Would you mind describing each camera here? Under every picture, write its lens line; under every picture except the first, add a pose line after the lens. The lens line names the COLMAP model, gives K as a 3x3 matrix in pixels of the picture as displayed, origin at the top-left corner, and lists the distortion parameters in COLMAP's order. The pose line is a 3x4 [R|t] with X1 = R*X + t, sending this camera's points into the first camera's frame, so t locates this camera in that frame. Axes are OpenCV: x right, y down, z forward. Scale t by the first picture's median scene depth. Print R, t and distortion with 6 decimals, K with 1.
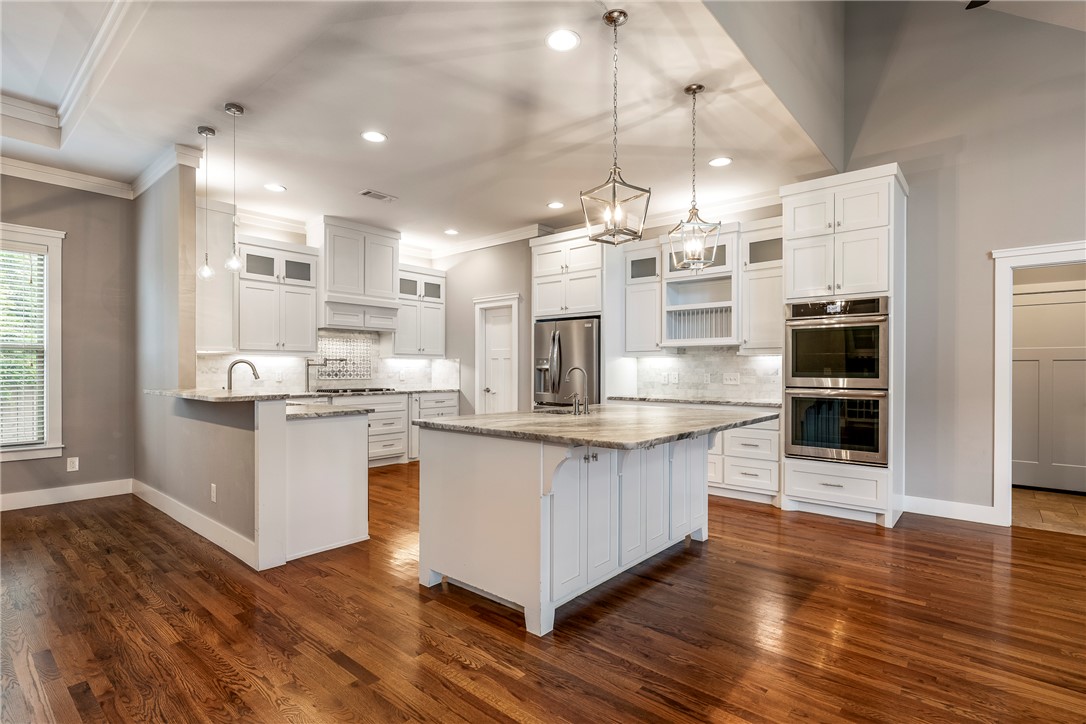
lens RADIAL K [[528.0, 0, 549.4], [0, 528.0, 363.0], [0, 0, 1]] dist [0.002474, 0.000367]
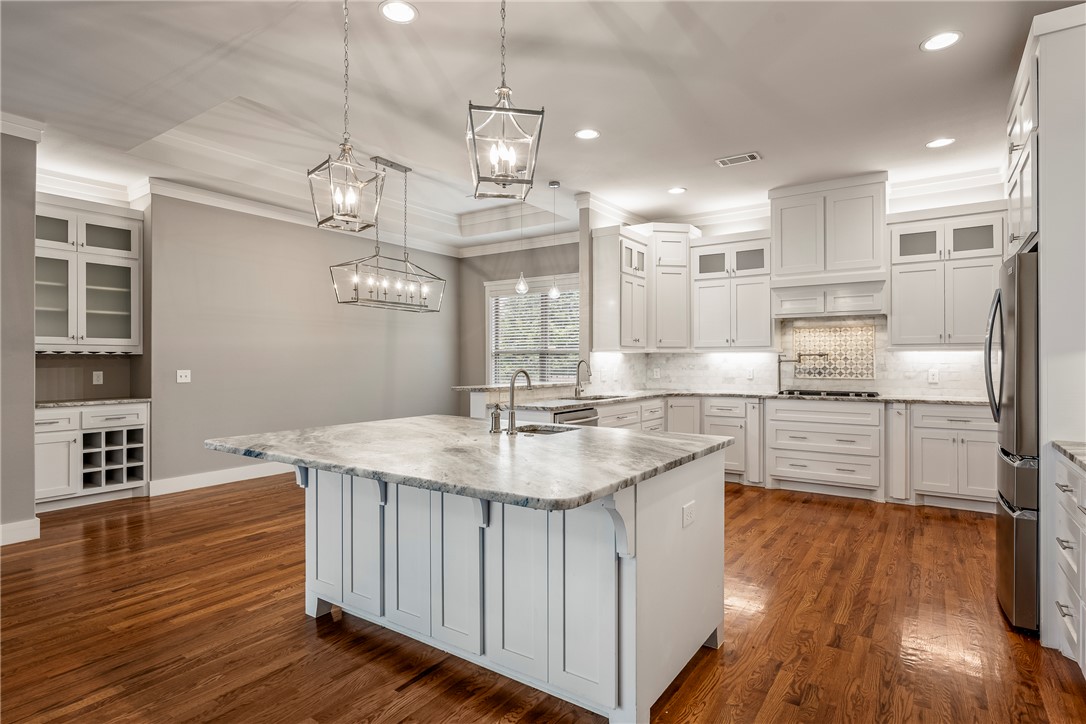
lens RADIAL K [[568.7, 0, 546.2], [0, 568.7, 359.2], [0, 0, 1]] dist [-0.002157, 0.001511]
pose [[0.092553, -0.003866, -0.995700, 0.601559], [0.015377, 0.999879, -0.002453, -0.004833], [0.995589, -0.015083, 0.092601, 0.685869]]
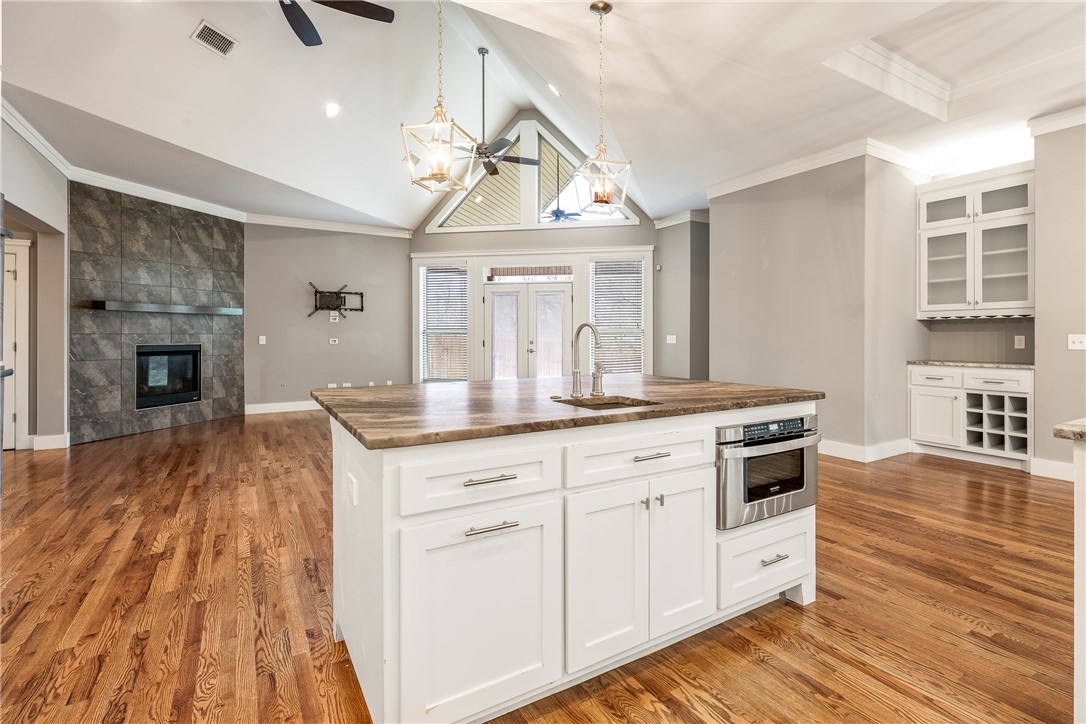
lens RADIAL K [[528.3, 0, 587.4], [0, 528.3, 335.6], [0, 0, 1]] dist [-0.000849, 0.000436]
pose [[-0.957609, -0.001116, 0.288070, -0.089899], [-0.005202, 0.999896, -0.013421, 0.021352], [-0.288025, -0.014351, -0.957515, 1.131883]]
